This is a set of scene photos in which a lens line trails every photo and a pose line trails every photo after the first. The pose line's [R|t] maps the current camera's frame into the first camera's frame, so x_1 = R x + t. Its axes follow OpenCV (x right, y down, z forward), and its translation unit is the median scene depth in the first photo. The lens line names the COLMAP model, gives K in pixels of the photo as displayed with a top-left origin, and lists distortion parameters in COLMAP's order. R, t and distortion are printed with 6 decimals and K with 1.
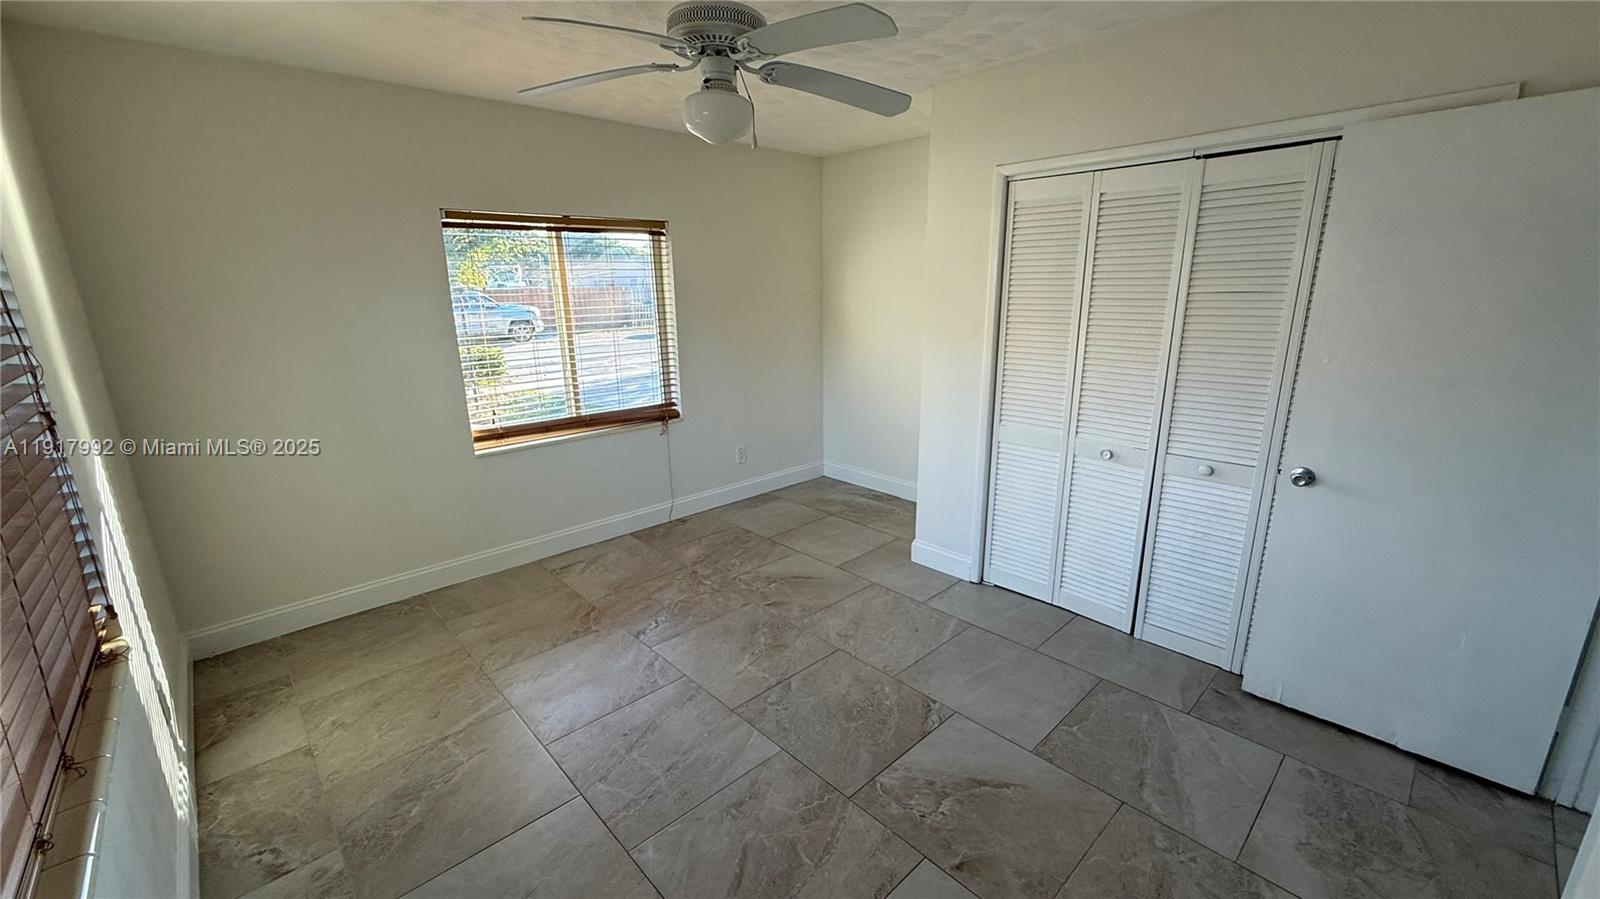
lens RADIAL K [[636.5, 0, 796.6], [0, 636.5, 453.9], [0, 0, 1]] dist [-0.000168, -0.000080]
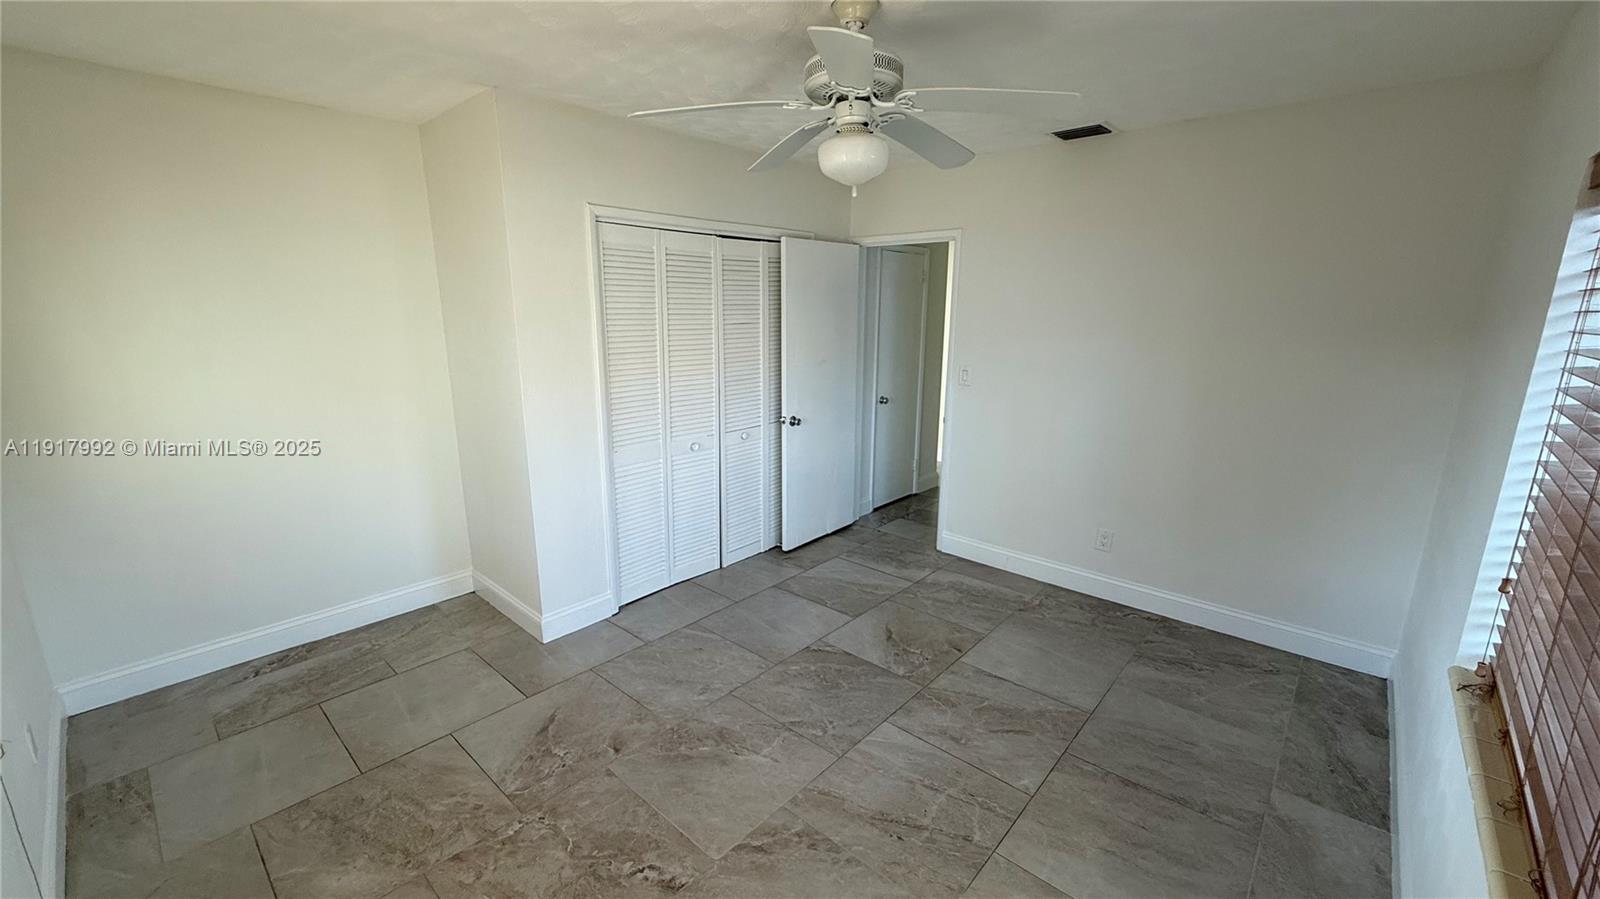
lens RADIAL K [[636.5, 0, 796.6], [0, 636.5, 453.9], [0, 0, 1]] dist [-0.000168, -0.000080]
pose [[-0.087852, -0.213612, 0.972960, -0.834244], [0.252468, 0.940071, 0.229188, -0.239641], [-0.963609, 0.265776, -0.028656, 0.862882]]
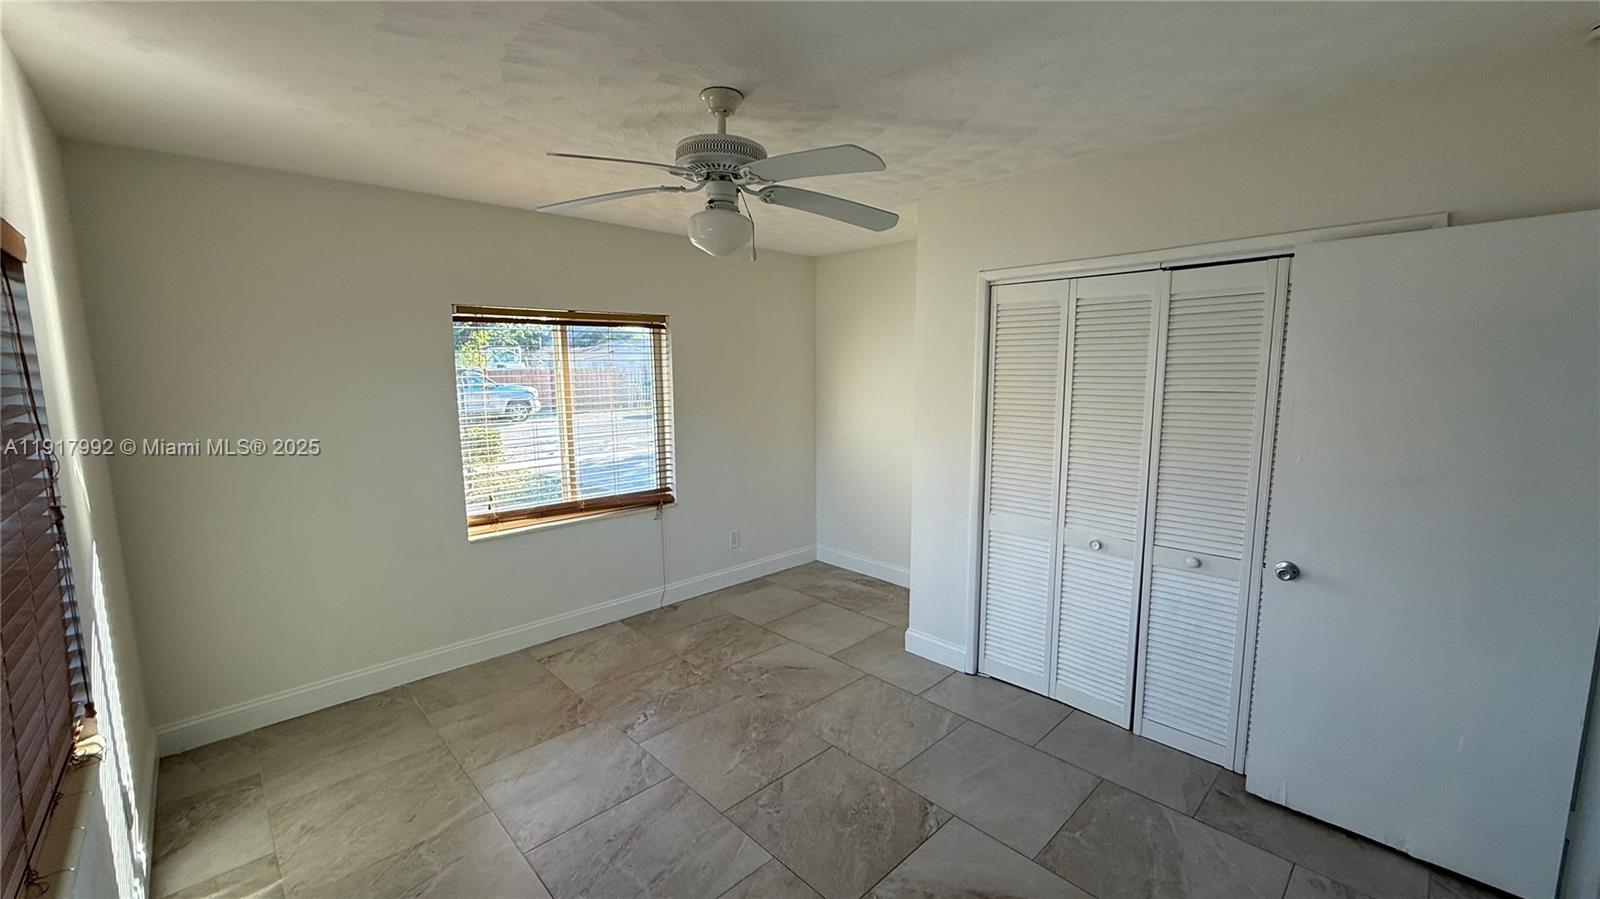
lens RADIAL K [[635.6, 0, 795.9], [0, 635.6, 452.9], [0, 0, 1]] dist [0.000086, -0.000348]
pose [[0.999916, 0.006773, 0.011096, -0.003420], [-0.005341, 0.992230, -0.124304, -0.016943], [-0.011852, 0.124234, 0.992182, -0.019614]]
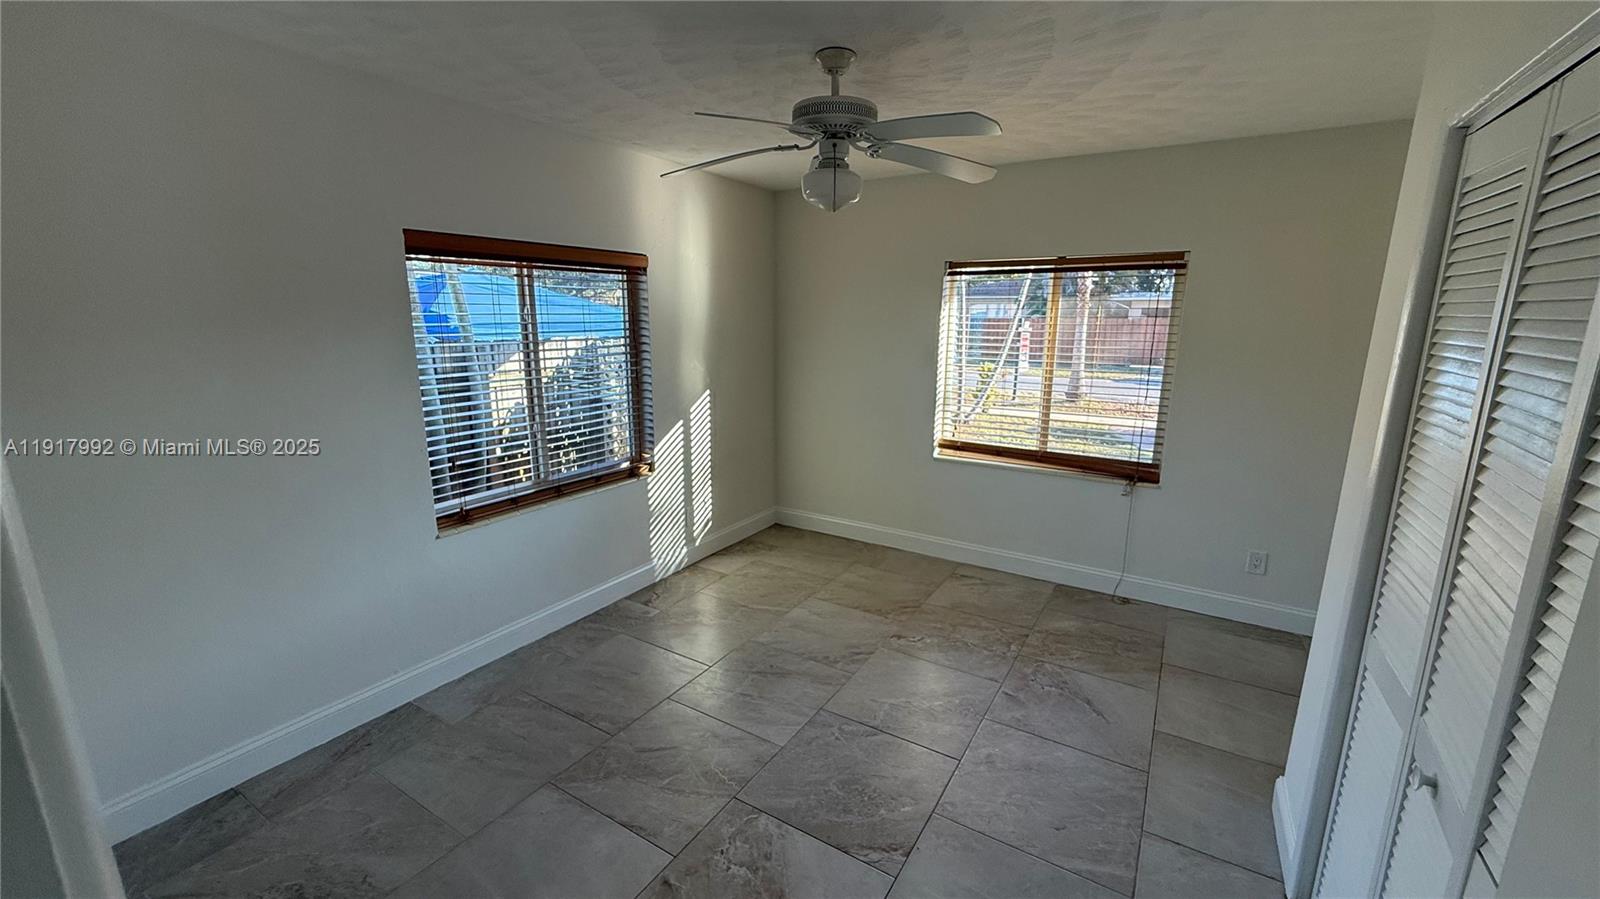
lens RADIAL K [[636.5, 0, 796.6], [0, 636.5, 453.9], [0, 0, 1]] dist [-0.000168, -0.000080]
pose [[0.256916, 0.224538, -0.939988, 0.740101], [-0.258060, 0.953258, 0.157175, -0.163590], [0.931343, 0.202193, 0.302851, 0.476478]]
